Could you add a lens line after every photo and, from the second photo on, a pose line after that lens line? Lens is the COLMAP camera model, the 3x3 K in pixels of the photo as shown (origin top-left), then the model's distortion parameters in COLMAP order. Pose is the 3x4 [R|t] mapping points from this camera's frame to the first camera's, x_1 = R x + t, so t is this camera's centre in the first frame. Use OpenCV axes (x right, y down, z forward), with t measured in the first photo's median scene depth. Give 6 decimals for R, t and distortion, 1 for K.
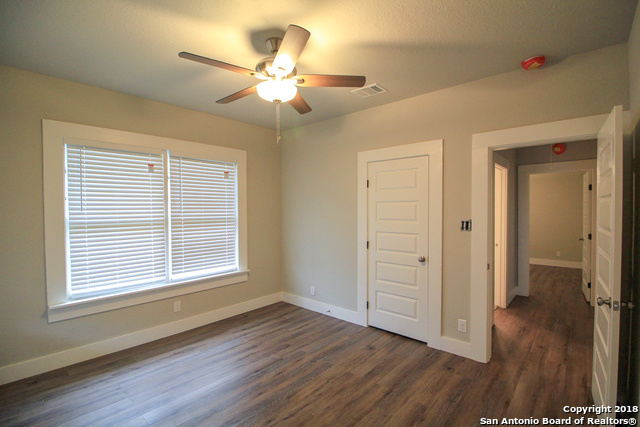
lens RADIAL K [[294.8, 0, 324.2], [0, 294.8, 216.2], [0, 0, 1]] dist [-0.004948, -0.011337]
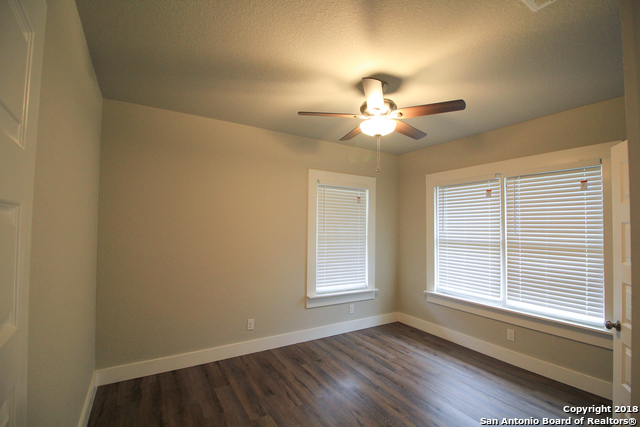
lens RADIAL K [[294.8, 0, 332.0], [0, 294.8, 218.5], [0, 0, 1]] dist [-0.004948, -0.011337]
pose [[-0.273024, -0.030678, -0.961518, 0.611180], [-0.039241, 0.999015, -0.020732, -0.025411], [0.961207, 0.032071, -0.273959, 0.742932]]
